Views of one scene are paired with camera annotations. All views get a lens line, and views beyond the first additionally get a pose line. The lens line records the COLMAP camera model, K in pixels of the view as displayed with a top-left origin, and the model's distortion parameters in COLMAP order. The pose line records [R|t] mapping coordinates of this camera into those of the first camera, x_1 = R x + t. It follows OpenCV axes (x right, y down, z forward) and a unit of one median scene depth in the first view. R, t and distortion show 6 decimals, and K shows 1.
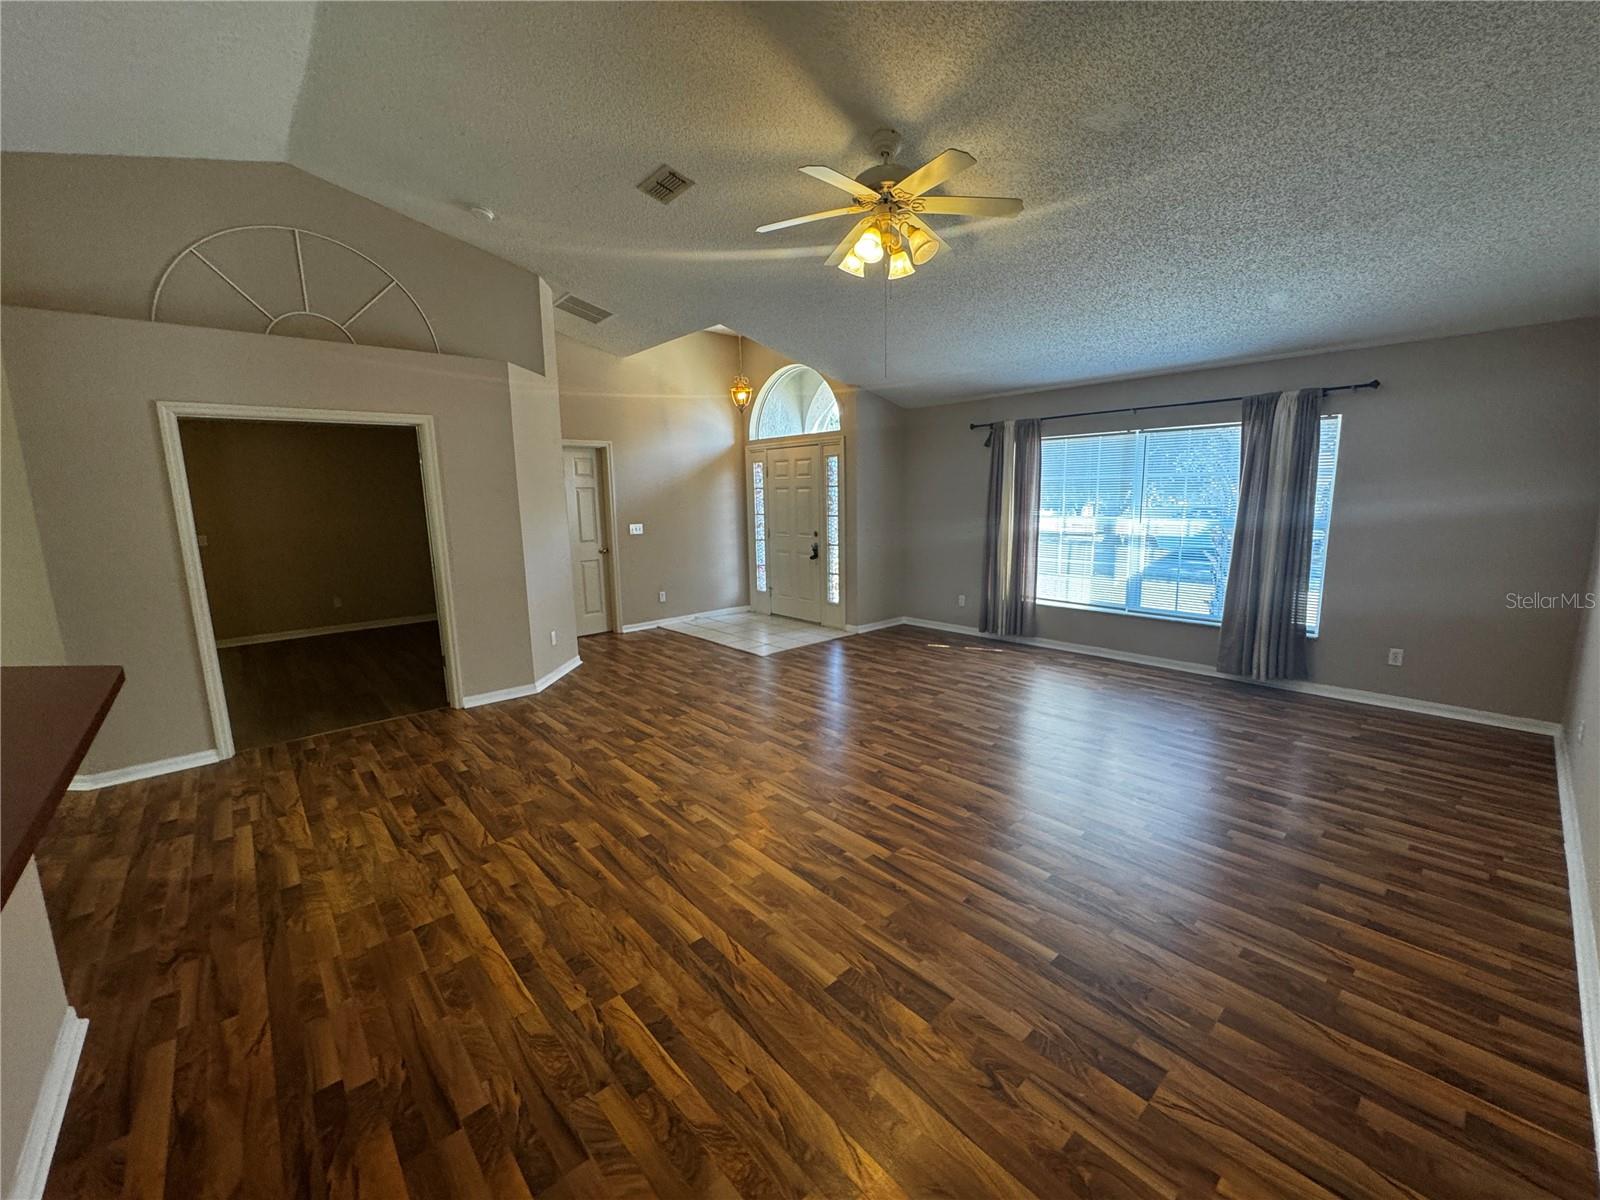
lens RADIAL K [[642.6, 0, 799.3], [0, 642.6, 594.5], [0, 0, 1]] dist [0.000622, 0.000323]
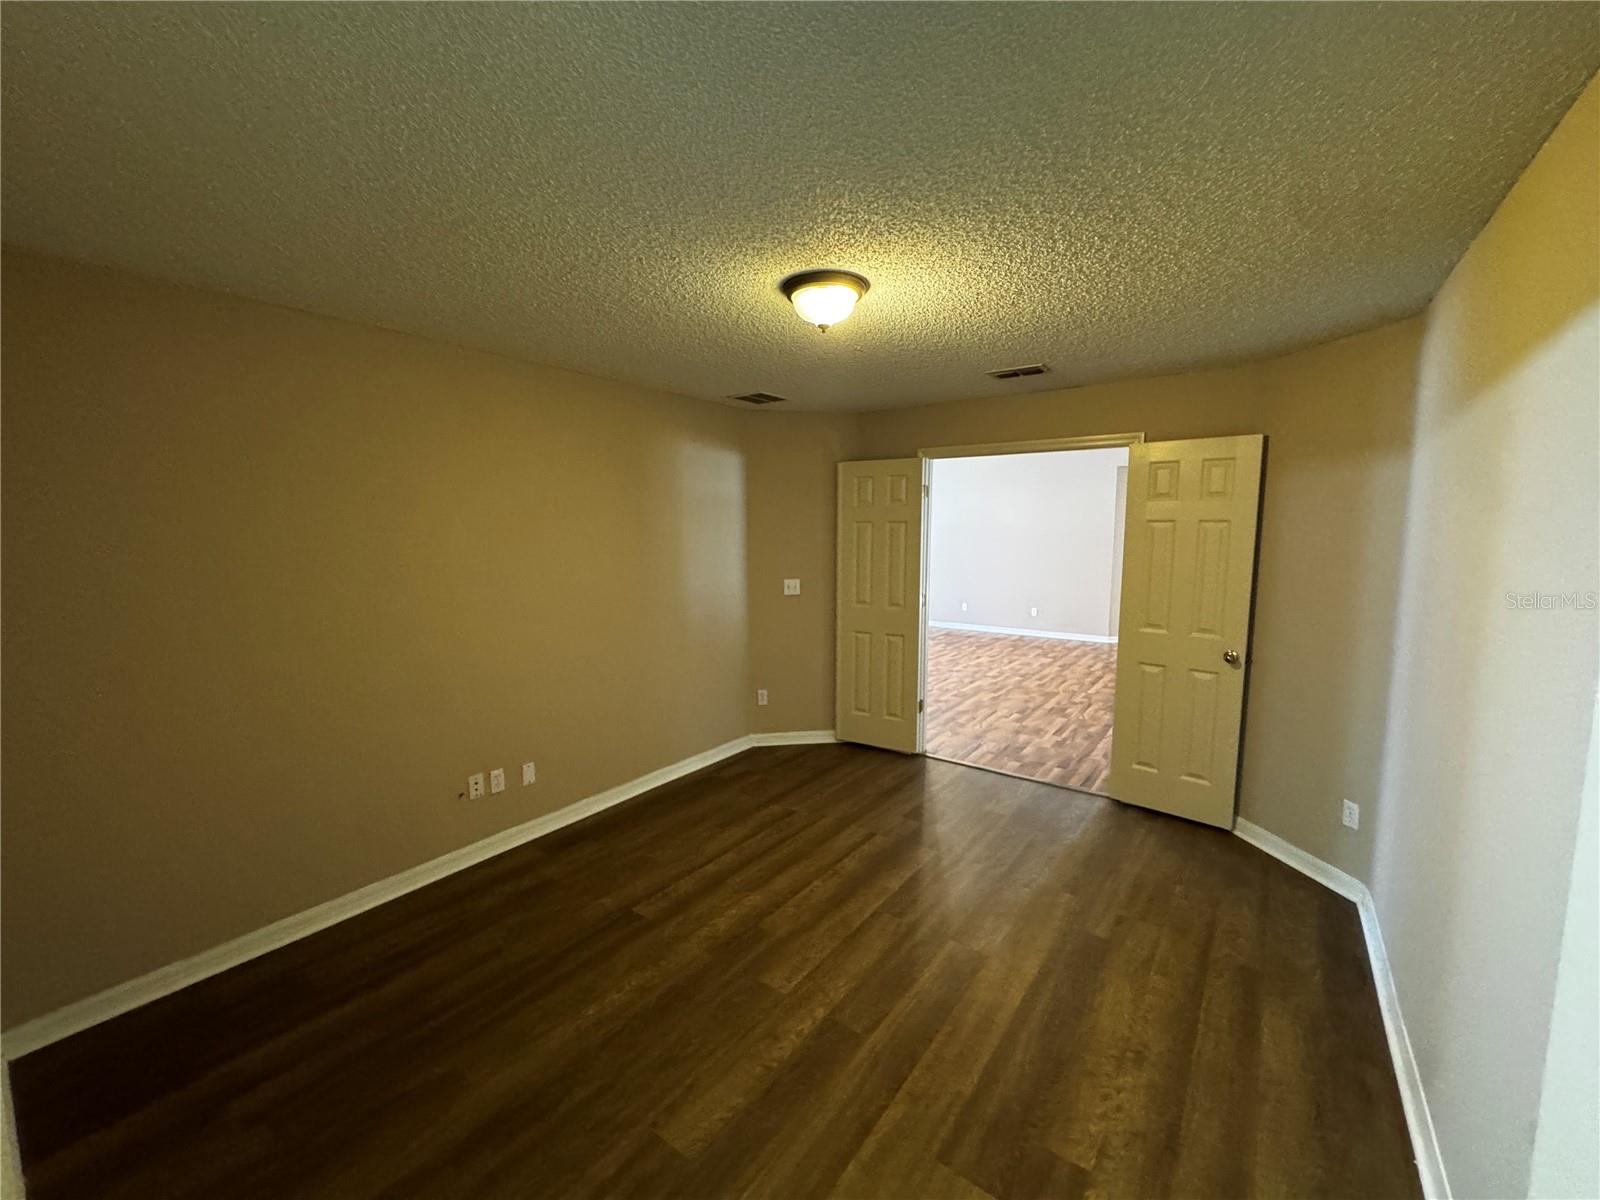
lens RADIAL K [[642.6, 0, 799.3], [0, 642.6, 594.5], [0, 0, 1]] dist [0.000622, 0.000323]
pose [[-0.212937, -0.083410, 0.973499, -1.785158], [0.153574, 0.981108, 0.117654, -0.244918], [-0.964921, 0.174557, -0.196105, 1.675991]]
